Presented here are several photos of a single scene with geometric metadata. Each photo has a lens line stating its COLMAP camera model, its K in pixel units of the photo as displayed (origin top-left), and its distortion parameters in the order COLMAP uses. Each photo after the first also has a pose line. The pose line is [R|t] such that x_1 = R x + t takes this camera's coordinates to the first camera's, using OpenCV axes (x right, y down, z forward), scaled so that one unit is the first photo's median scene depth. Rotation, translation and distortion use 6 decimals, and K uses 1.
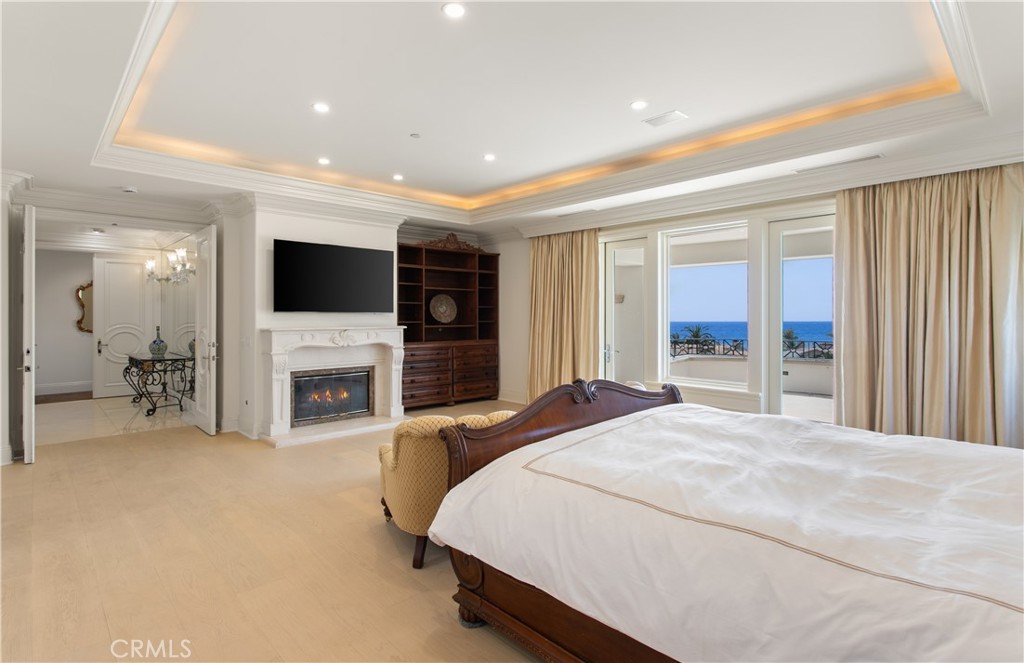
lens RADIAL K [[510.8, 0, 516.4], [0, 510.8, 314.3], [0, 0, 1]] dist [0.002223, 0.000138]
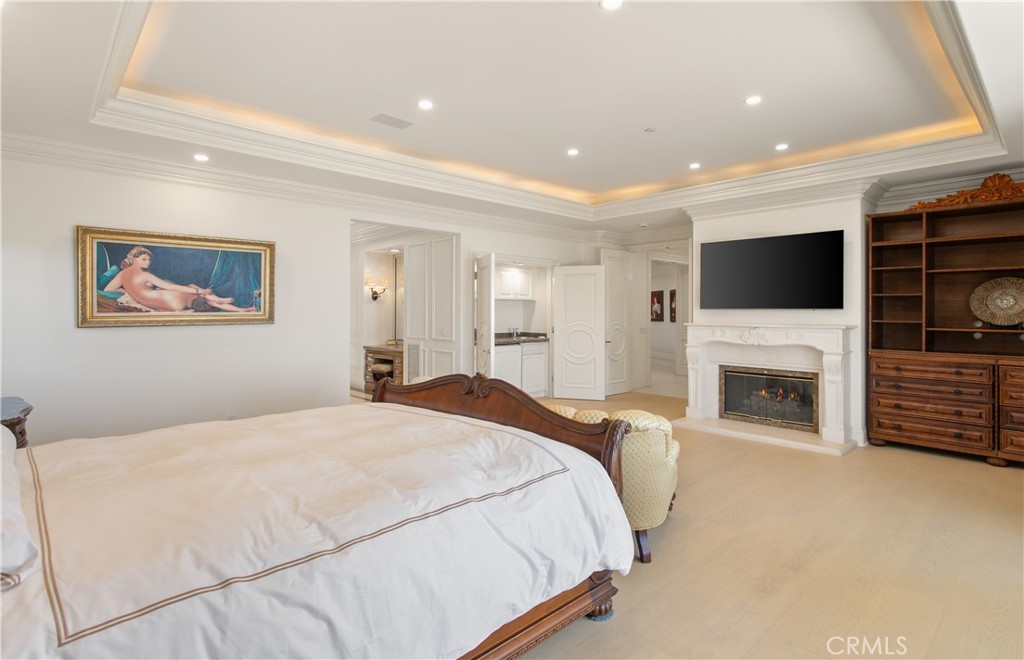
lens RADIAL K [[510.8, 0, 516.4], [0, 510.8, 312.8], [0, 0, 1]] dist [0.002223, 0.000138]
pose [[-0.022837, 0.002128, -0.999737, 0.612155], [-0.001894, 0.999996, 0.002172, 0.002433], [0.999737, 0.001943, -0.022833, 0.583024]]
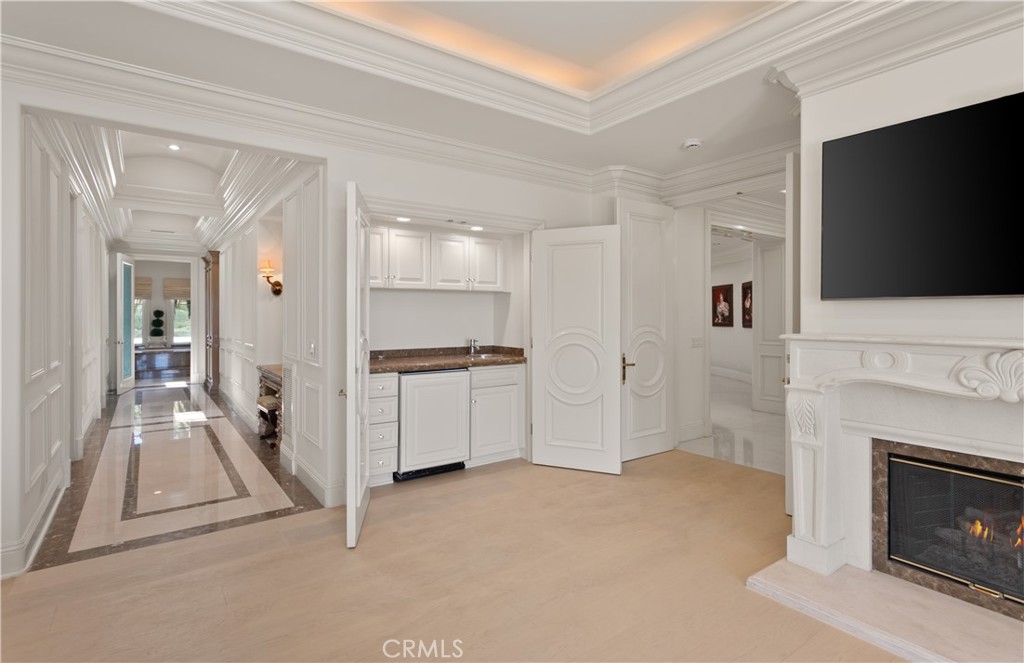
lens RADIAL K [[505.0, 0, 540.2], [0, 505.0, 319.5], [0, 0, 1]] dist [0.014733, -0.000016]
pose [[-0.108515, 0.006521, -0.994073, 0.012131], [0.000017, 0.999978, 0.006558, 0.009991], [0.994095, 0.000695, -0.108513, 0.744843]]
